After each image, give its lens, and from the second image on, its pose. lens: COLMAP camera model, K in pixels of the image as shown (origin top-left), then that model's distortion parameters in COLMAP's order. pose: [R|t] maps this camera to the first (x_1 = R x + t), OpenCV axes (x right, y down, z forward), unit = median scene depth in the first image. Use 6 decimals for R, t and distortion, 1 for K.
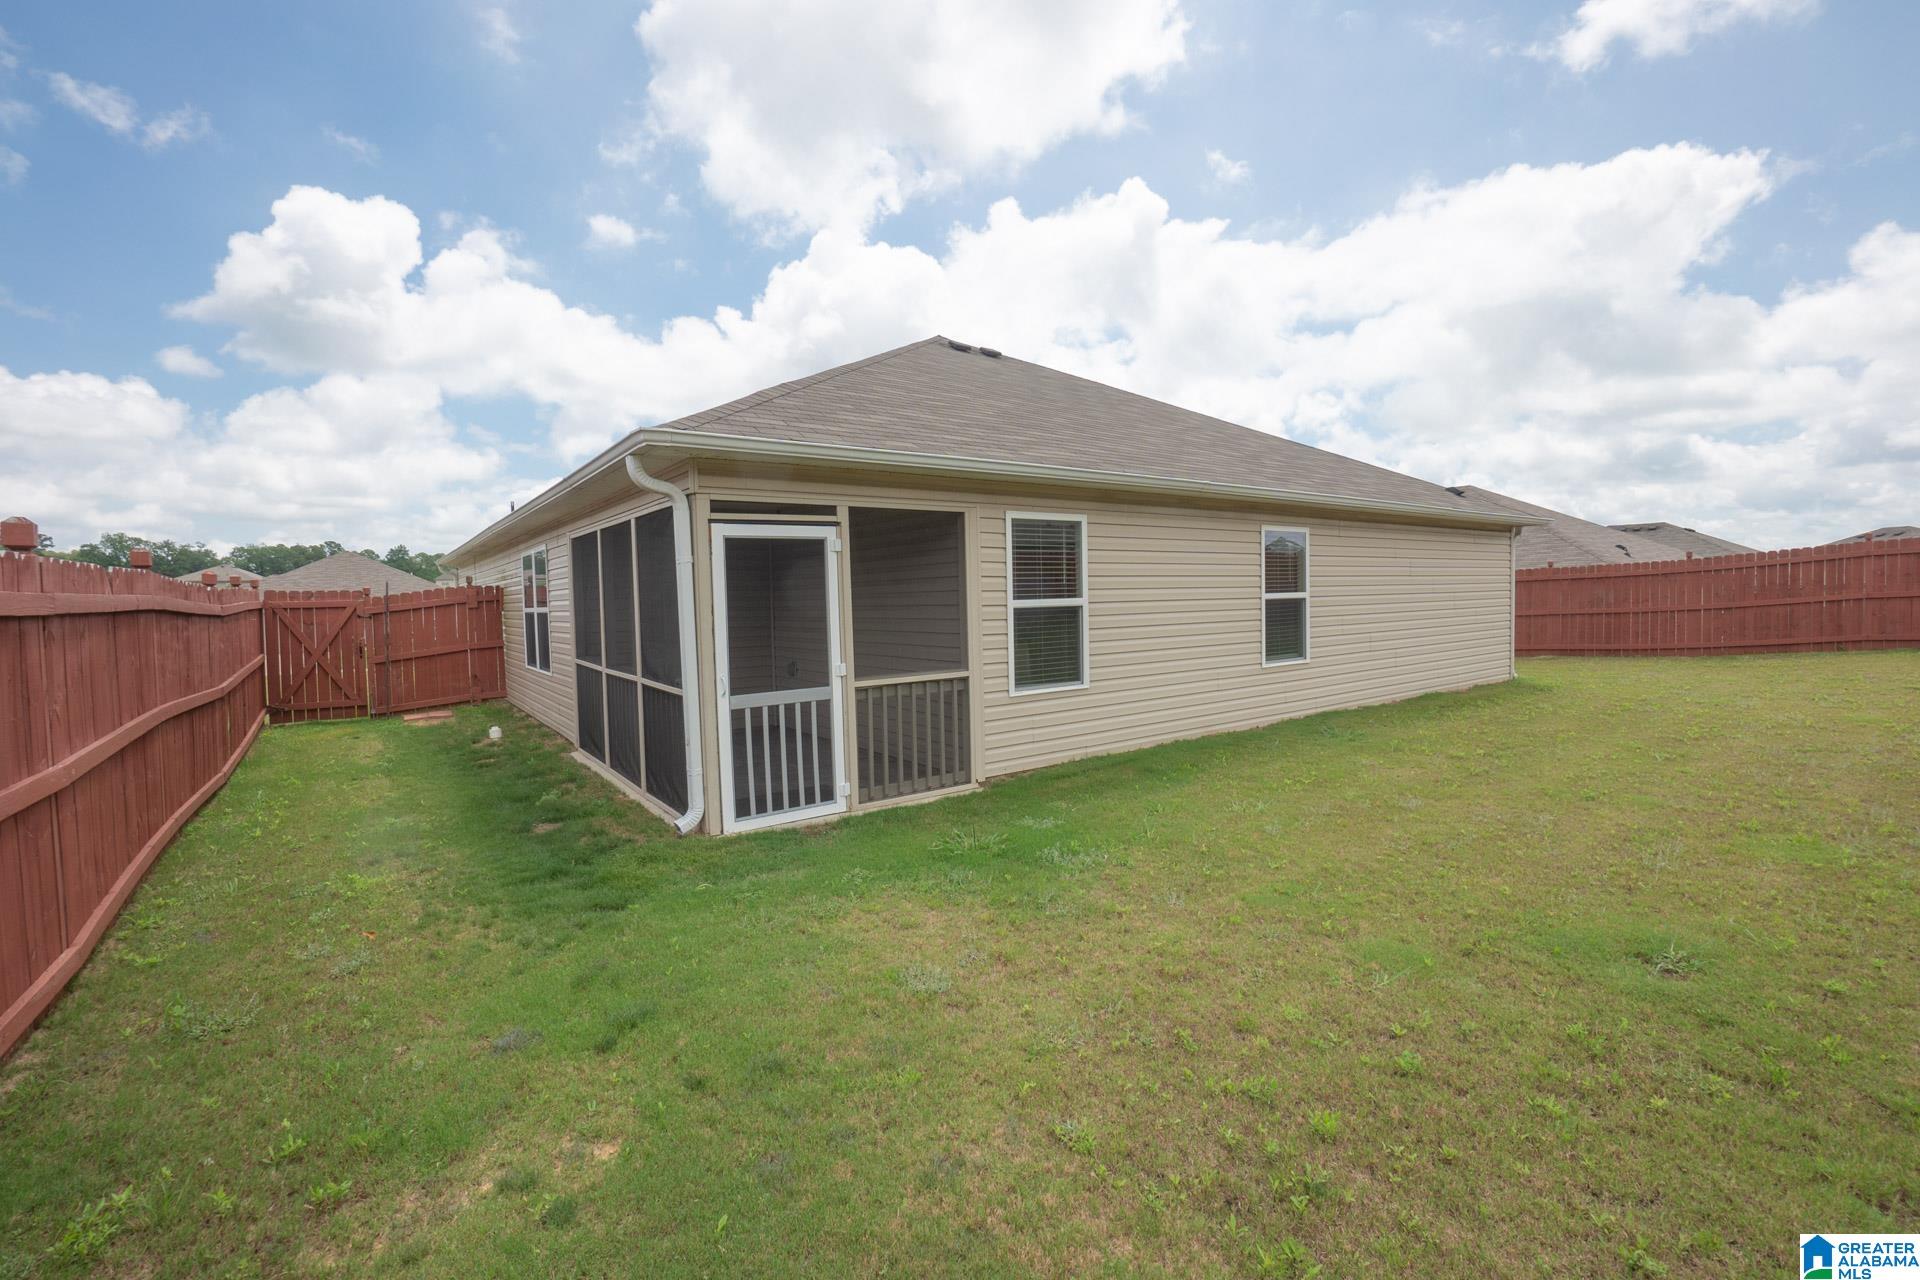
lens RADIAL K [[873.7, 0, 903.0], [0, 873.7, 656.7], [0, 0, 1]] dist [-0.041923, 0.014924]
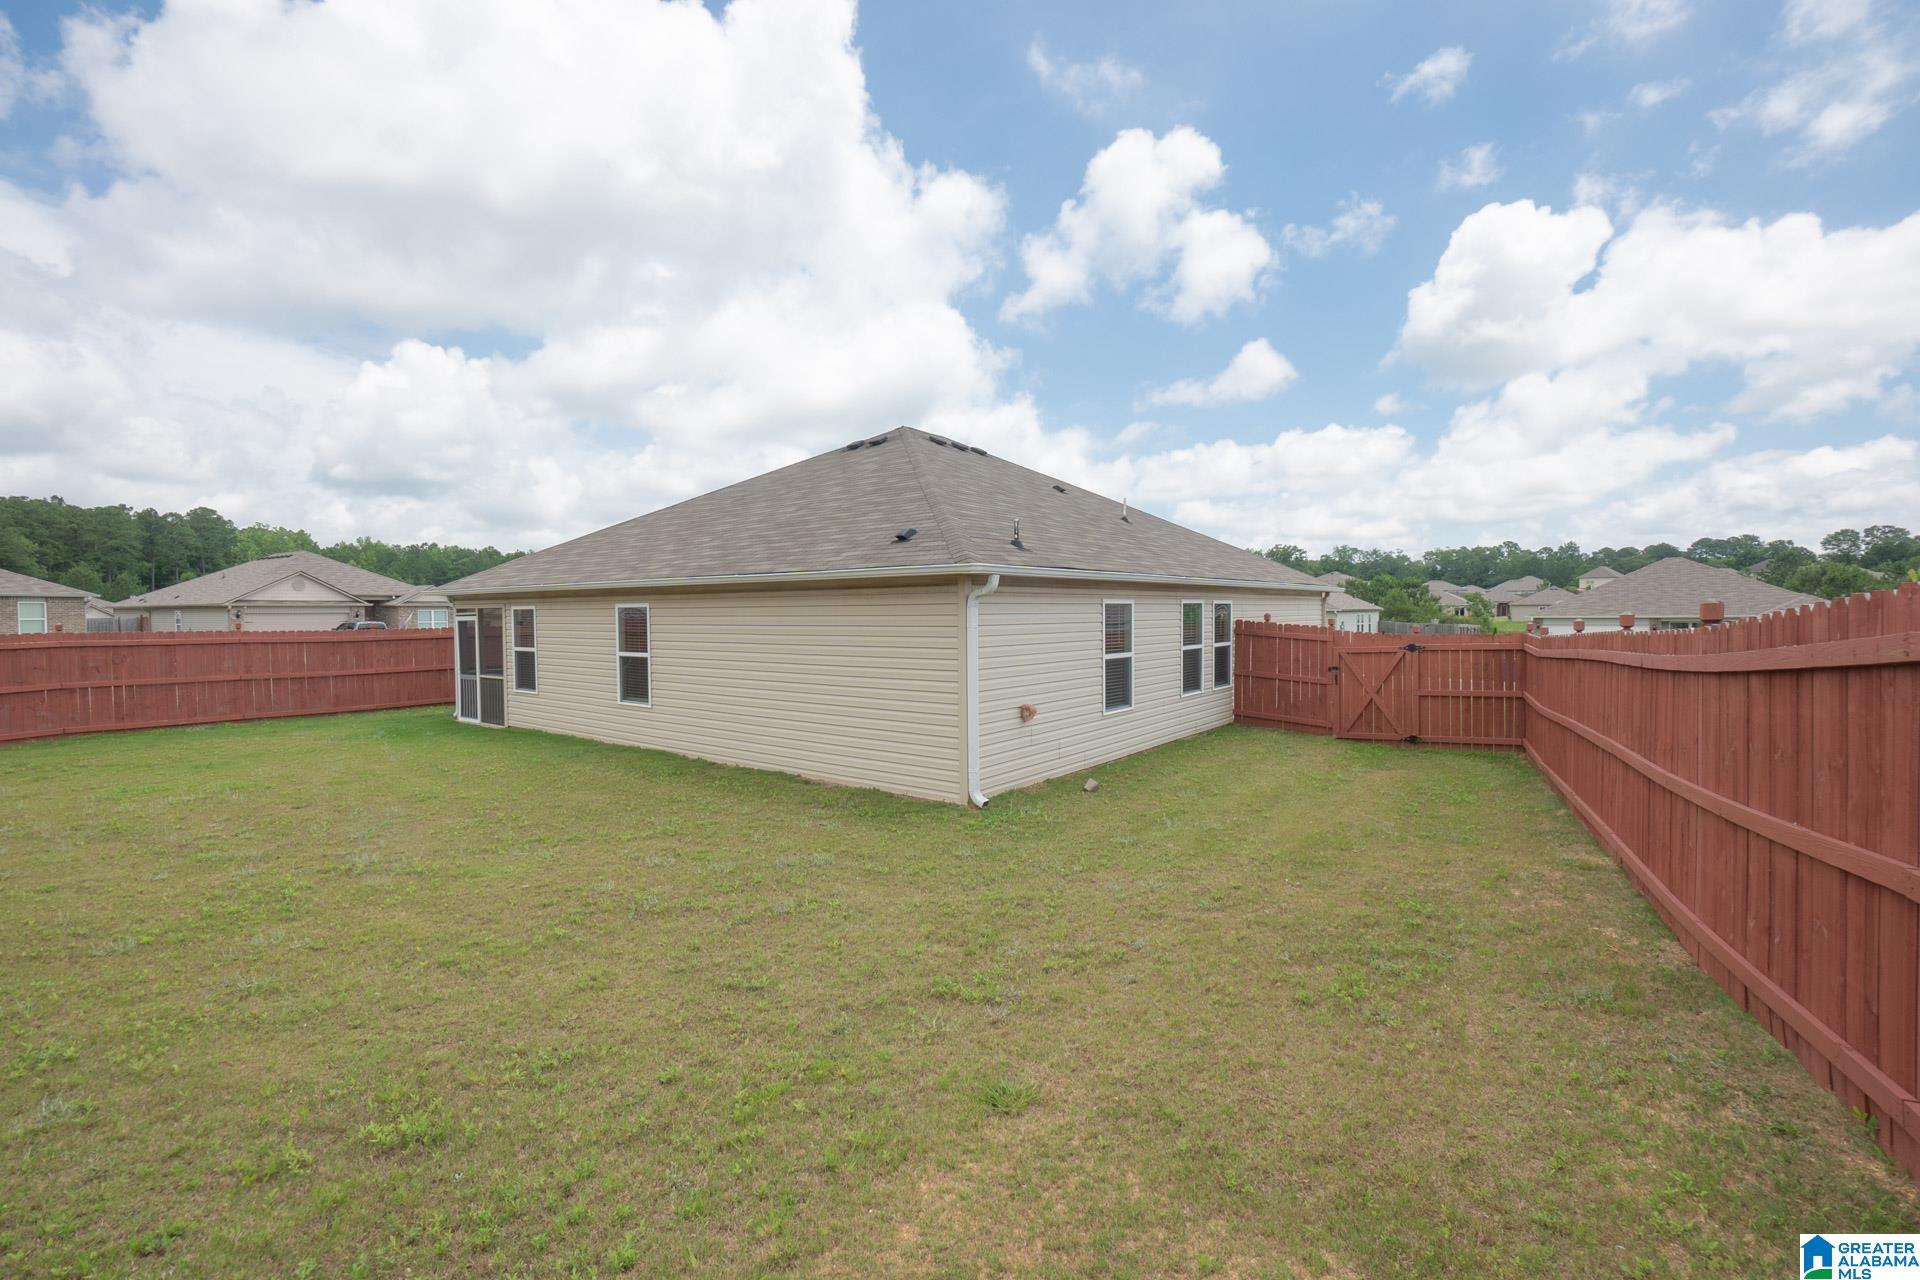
lens RADIAL K [[873.7, 0, 983.4], [0, 873.7, 623.1], [0, 0, 1]] dist [-0.041923, 0.014924]
pose [[0.278284, 0.035074, -0.959858, 1.738347], [-0.061748, 0.997919, 0.018563, -0.163782], [0.958512, 0.054104, 0.279870, 1.050830]]
